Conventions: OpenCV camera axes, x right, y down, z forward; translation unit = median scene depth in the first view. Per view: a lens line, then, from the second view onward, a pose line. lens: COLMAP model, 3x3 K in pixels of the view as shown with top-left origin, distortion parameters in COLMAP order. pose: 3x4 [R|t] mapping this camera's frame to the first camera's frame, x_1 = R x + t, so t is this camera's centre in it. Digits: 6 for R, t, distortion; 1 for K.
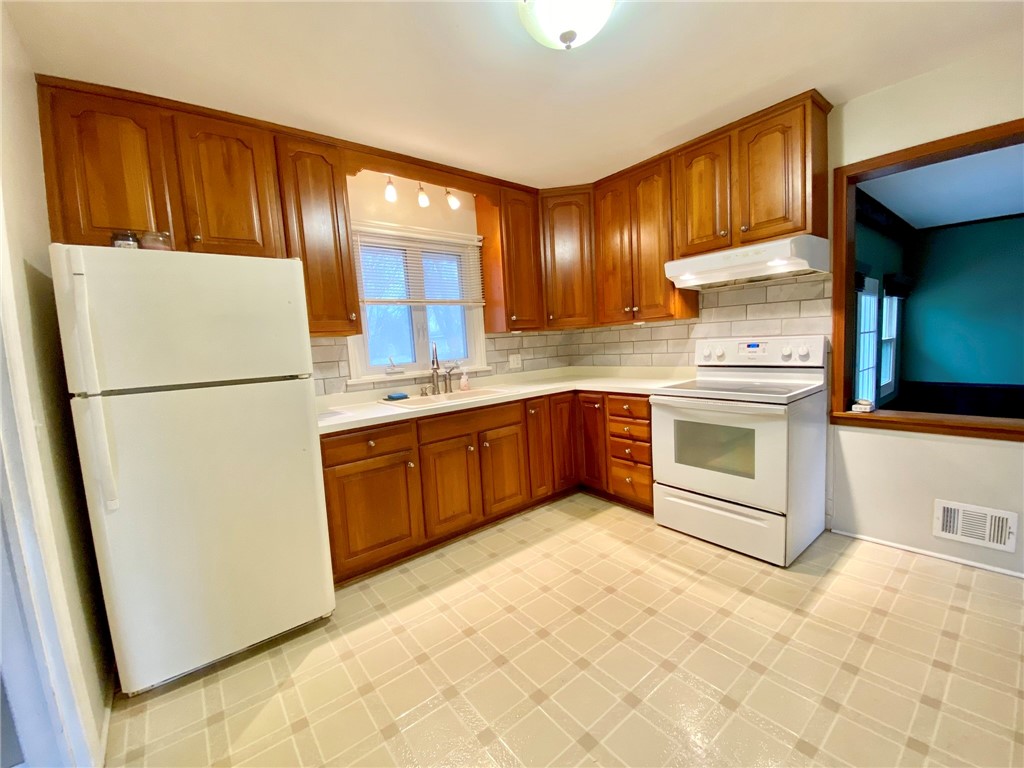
lens RADIAL K [[414.2, 0, 512.1], [0, 414.2, 381.7], [0, 0, 1]] dist [0.055380, -0.039717]
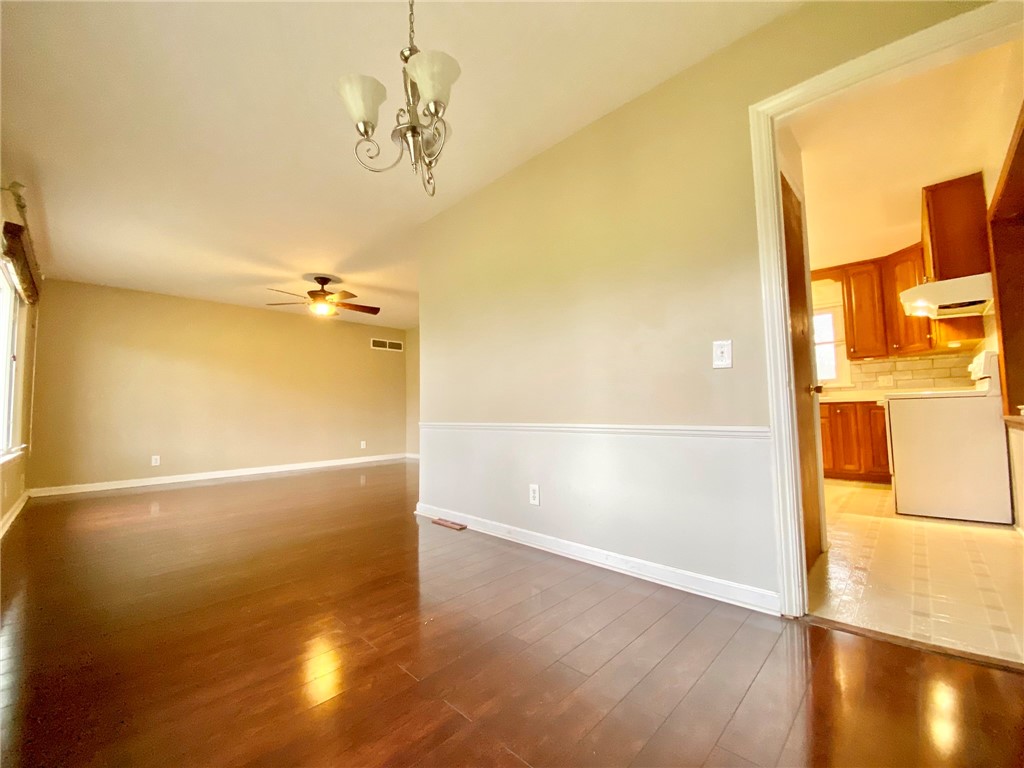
lens RADIAL K [[414.2, 0, 512.1], [0, 414.2, 381.7], [0, 0, 1]] dist [0.055380, -0.039717]
pose [[0.122873, -0.009497, -0.992377, 1.531062], [-0.084434, 0.996229, -0.019989, 0.102651], [0.988824, 0.086247, 0.121607, -0.422047]]
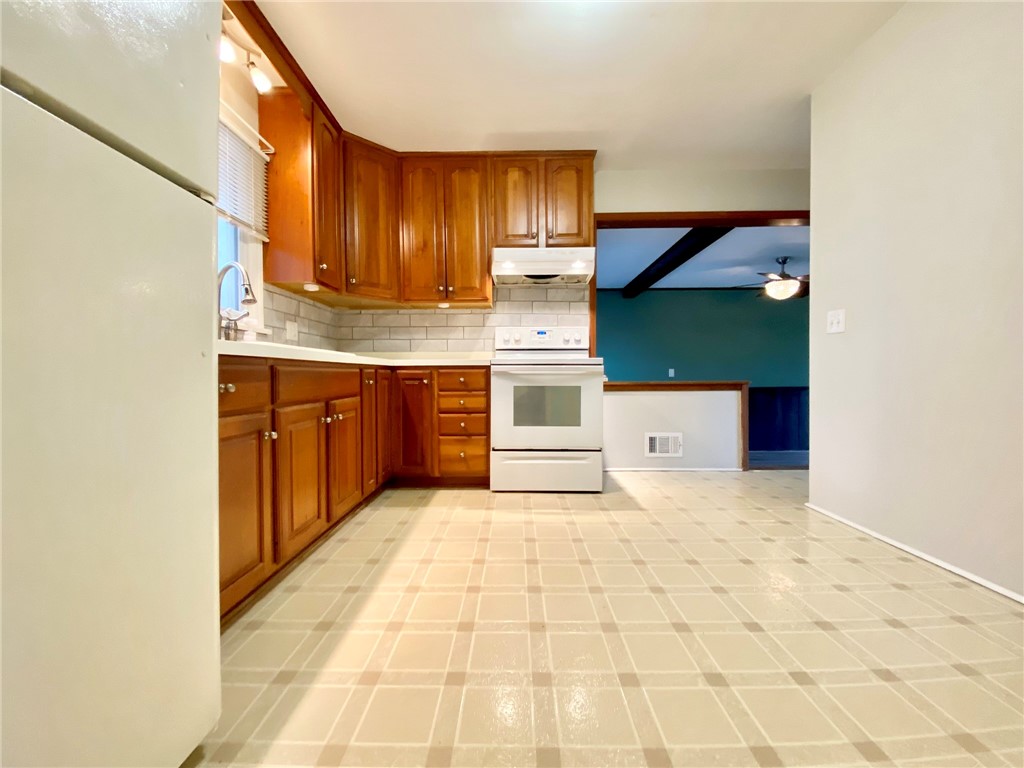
lens RADIAL K [[414.2, 0, 512.1], [0, 414.2, 381.7], [0, 0, 1]] dist [0.055380, -0.039717]
pose [[0.629361, 0.045232, 0.775795, -0.420090], [0.040333, 0.995058, -0.090736, 0.162477], [-0.776065, 0.088396, 0.624427, 0.298099]]
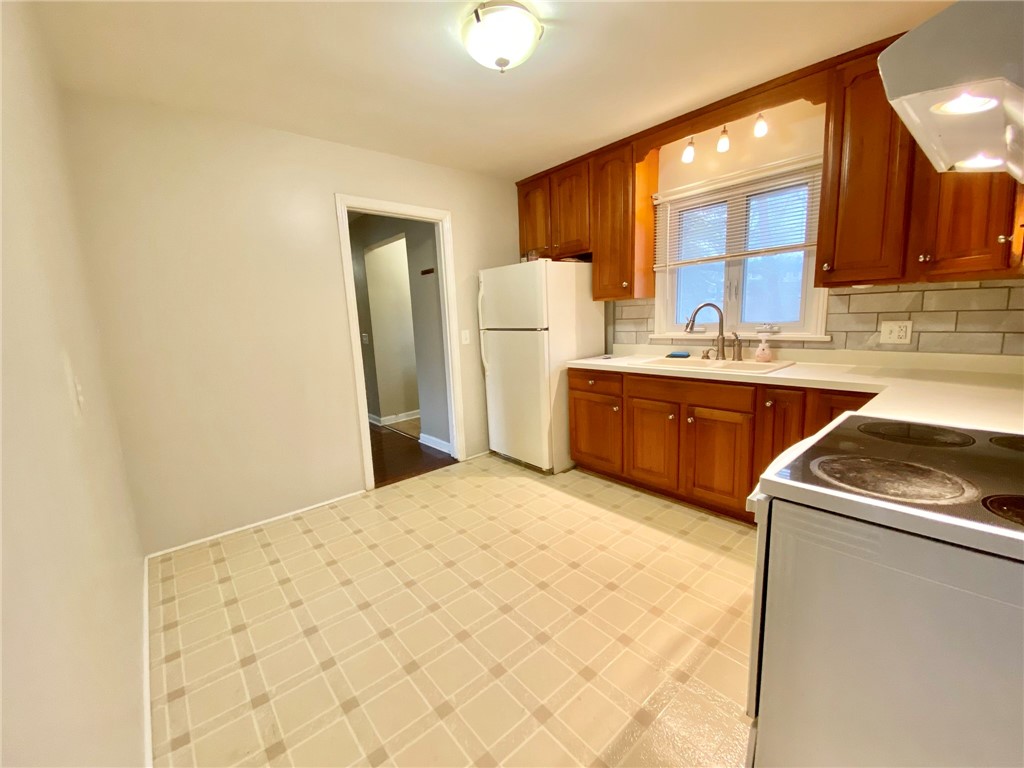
lens RADIAL K [[414.2, 0, 512.1], [0, 414.2, 381.7], [0, 0, 1]] dist [0.055380, -0.039717]
pose [[0.037193, 0.216617, -0.975548, 0.782320], [-0.053889, 0.975238, 0.214494, -0.105262], [0.997854, 0.044594, 0.047945, 0.534856]]
